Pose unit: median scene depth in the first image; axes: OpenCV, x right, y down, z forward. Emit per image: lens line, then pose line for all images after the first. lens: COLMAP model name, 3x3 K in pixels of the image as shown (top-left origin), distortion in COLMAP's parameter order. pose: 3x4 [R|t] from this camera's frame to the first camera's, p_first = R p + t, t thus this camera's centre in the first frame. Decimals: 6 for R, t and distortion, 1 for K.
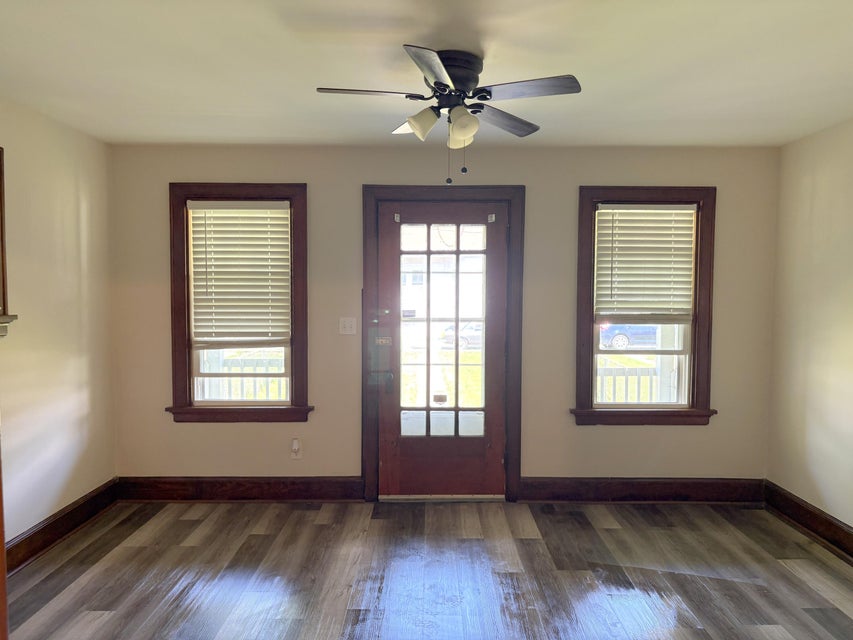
lens RADIAL K [[637.8, 0, 425.9], [0, 637.8, 318.1], [0, 0, 1]] dist [0.007632, -0.039747]
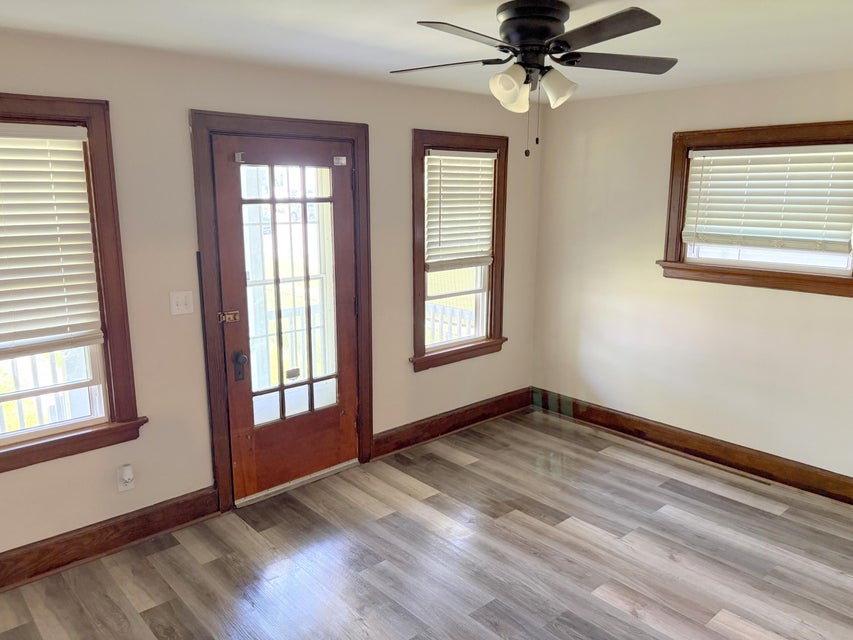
lens RADIAL K [[637.8, 0, 428.7], [0, 637.8, 326.0], [0, 0, 1]] dist [0.007632, -0.039747]
pose [[0.737173, -0.141784, 0.660662, -0.407830], [0.027064, 0.983149, 0.180793, -0.088876], [-0.675162, -0.115395, 0.728588, 0.257133]]
